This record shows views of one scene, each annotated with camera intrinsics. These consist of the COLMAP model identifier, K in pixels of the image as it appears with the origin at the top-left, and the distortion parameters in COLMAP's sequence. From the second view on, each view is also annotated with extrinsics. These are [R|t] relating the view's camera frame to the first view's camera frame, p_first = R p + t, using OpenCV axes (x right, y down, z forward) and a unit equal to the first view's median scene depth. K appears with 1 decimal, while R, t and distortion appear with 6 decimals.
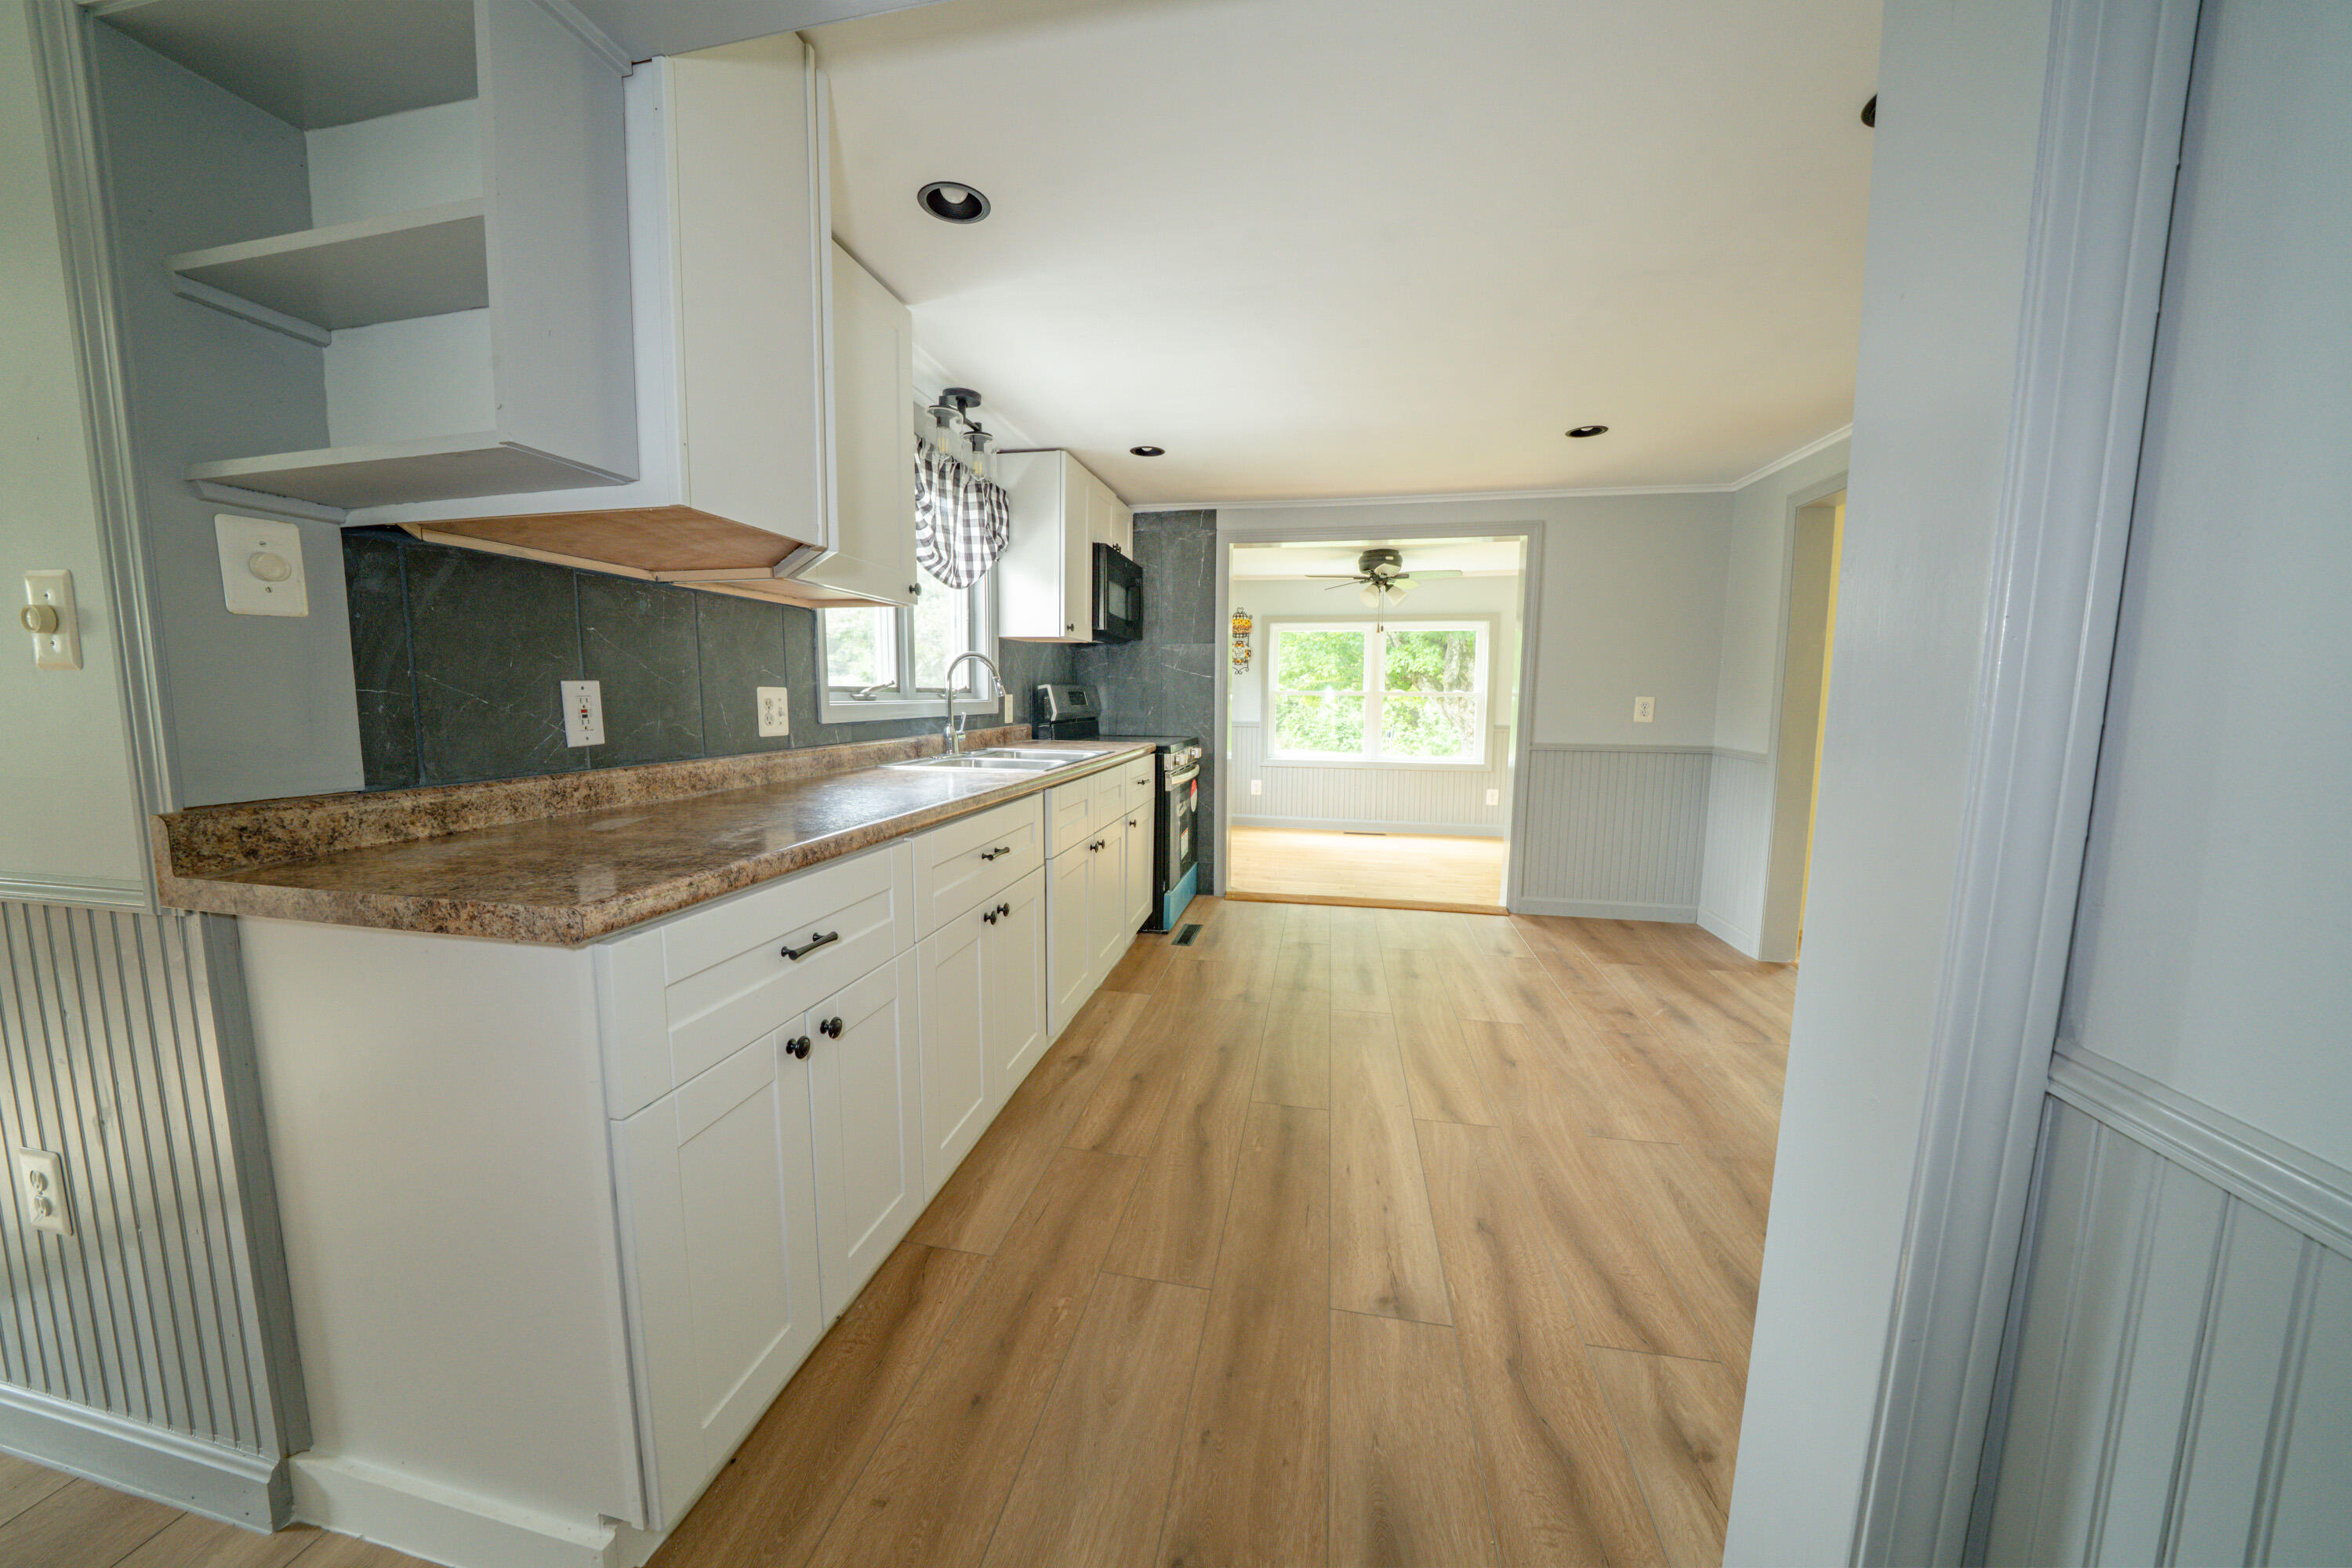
lens RADIAL K [[818.9, 0, 1160.8], [0, 818.9, 779.4], [0, 0, 1]] dist [0.005376, 0.000065]
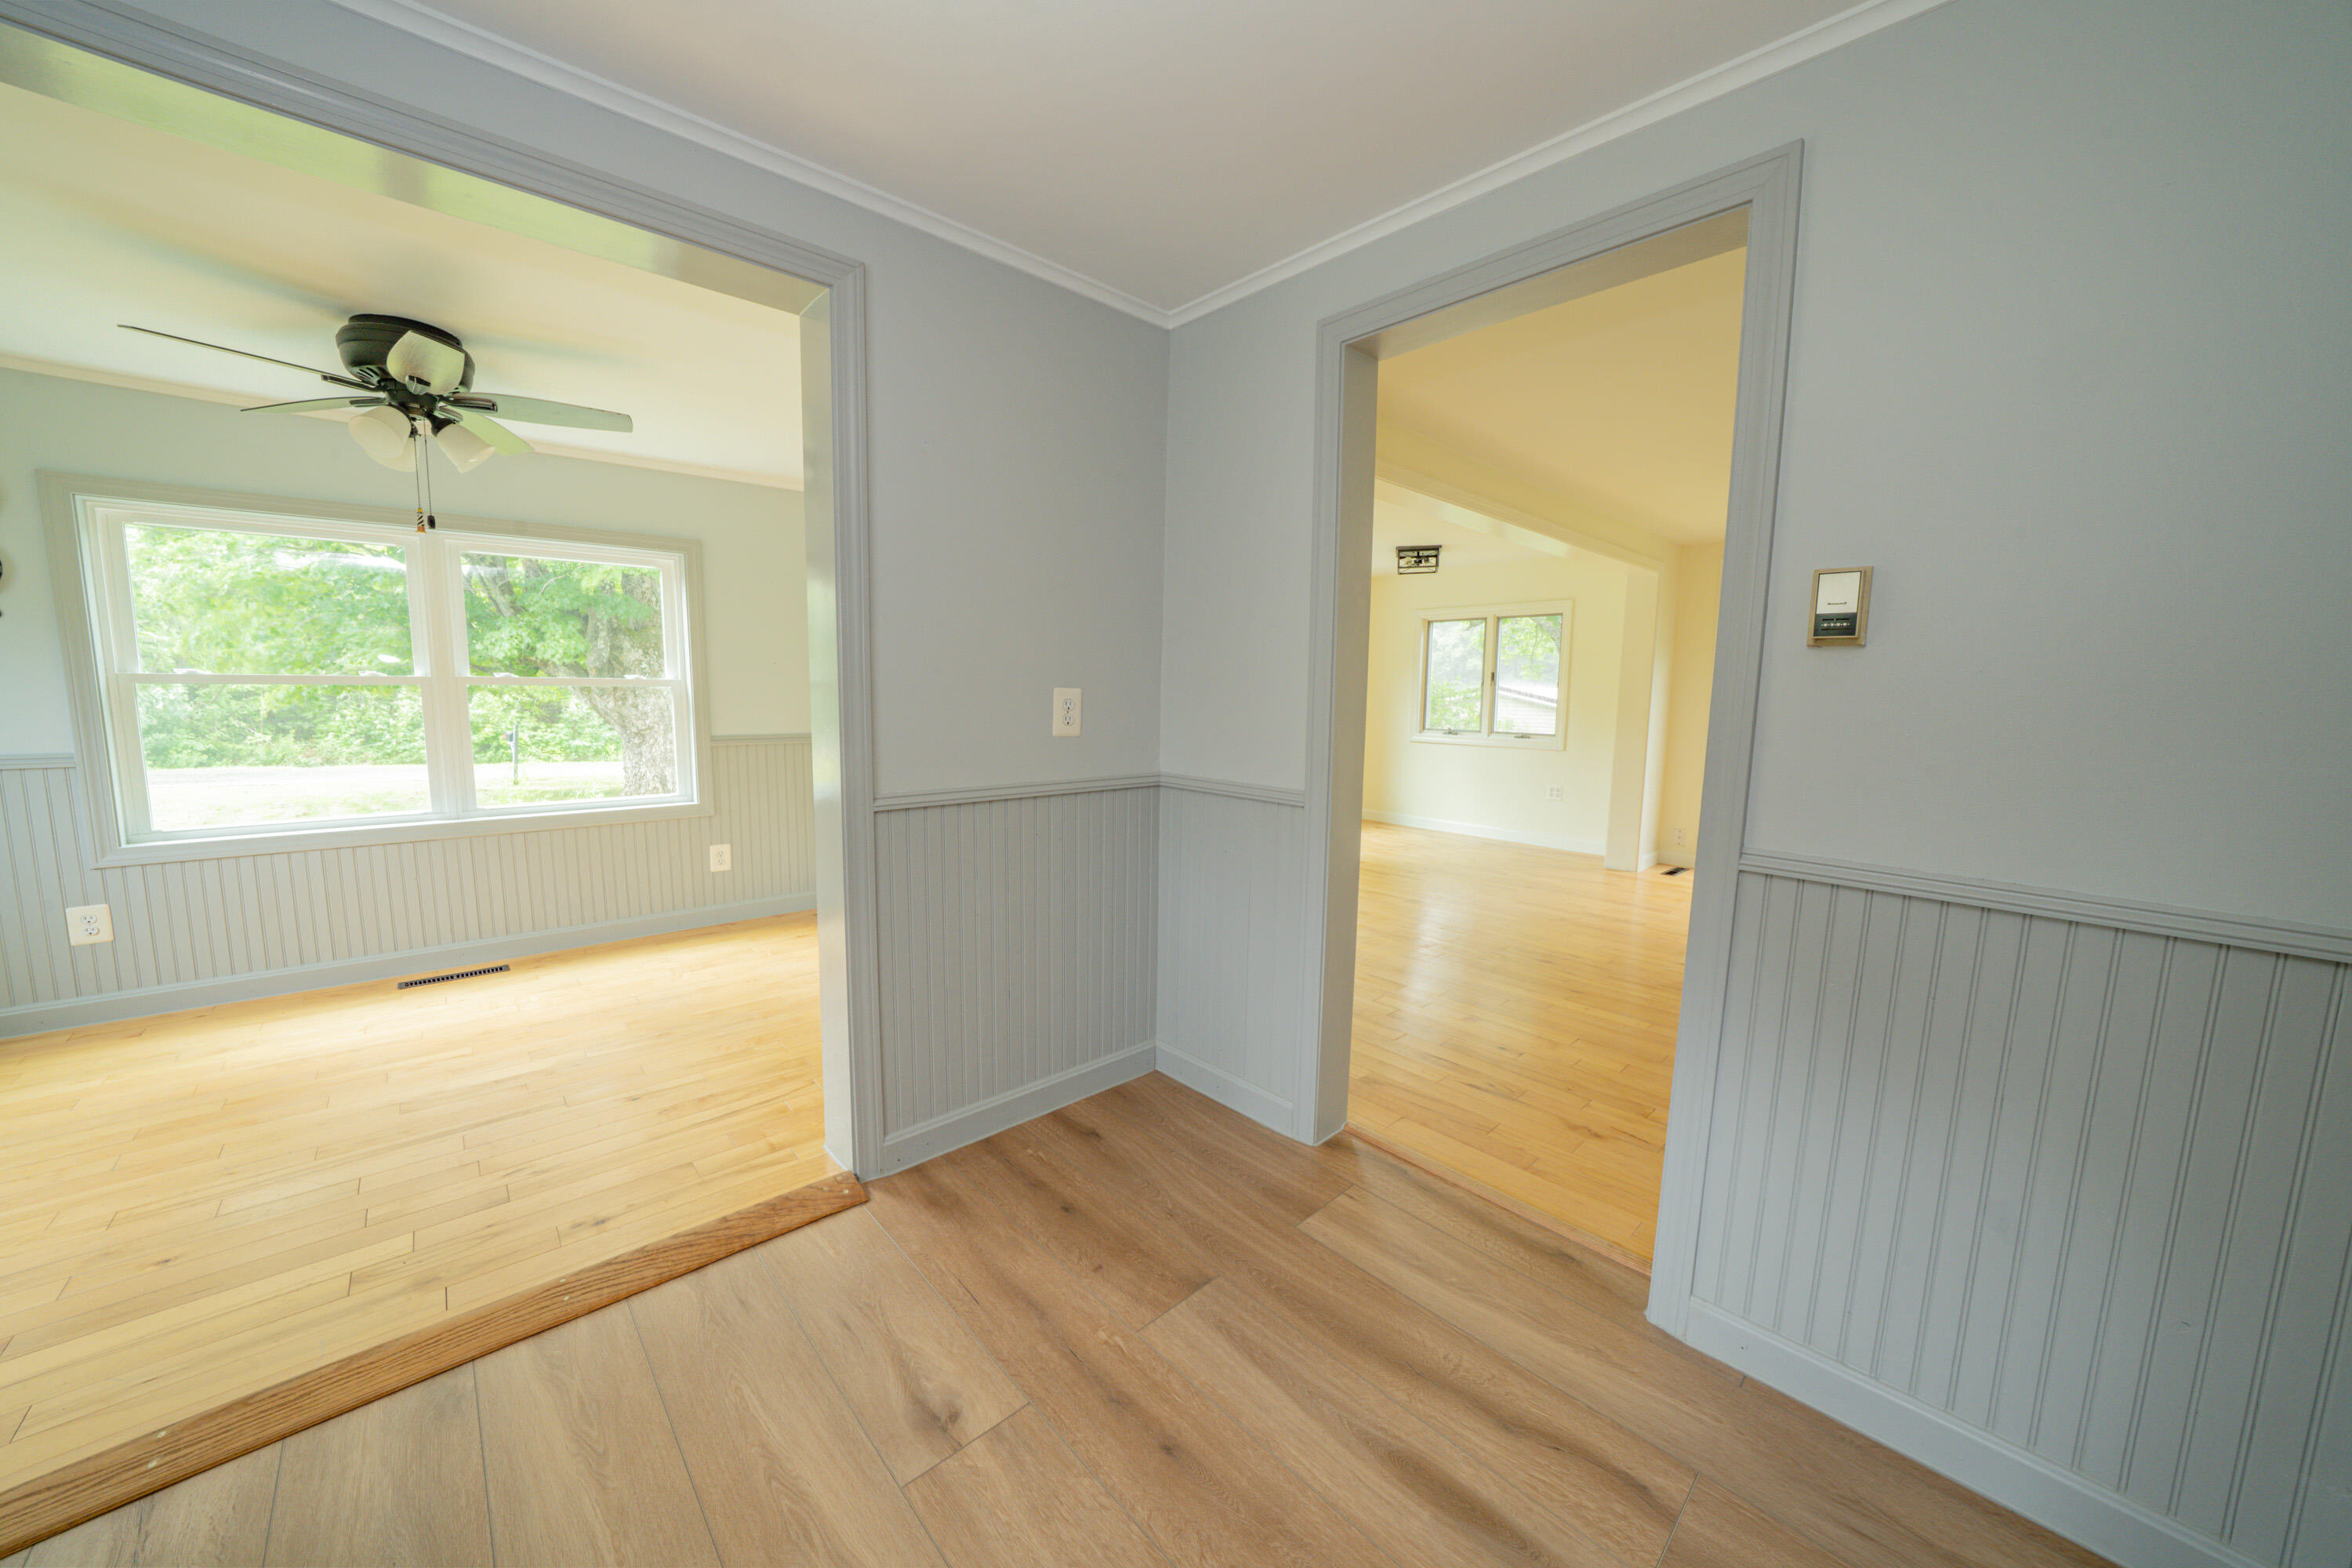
lens RADIAL K [[818.9, 0, 1164.4], [0, 818.9, 780.6], [0, 0, 1]] dist [0.005376, 0.000065]
pose [[0.584668, -0.083085, 0.807007, 0.194601], [0.074176, 0.996050, 0.048808, -0.061443], [-0.807875, 0.031324, 0.588521, 0.637386]]
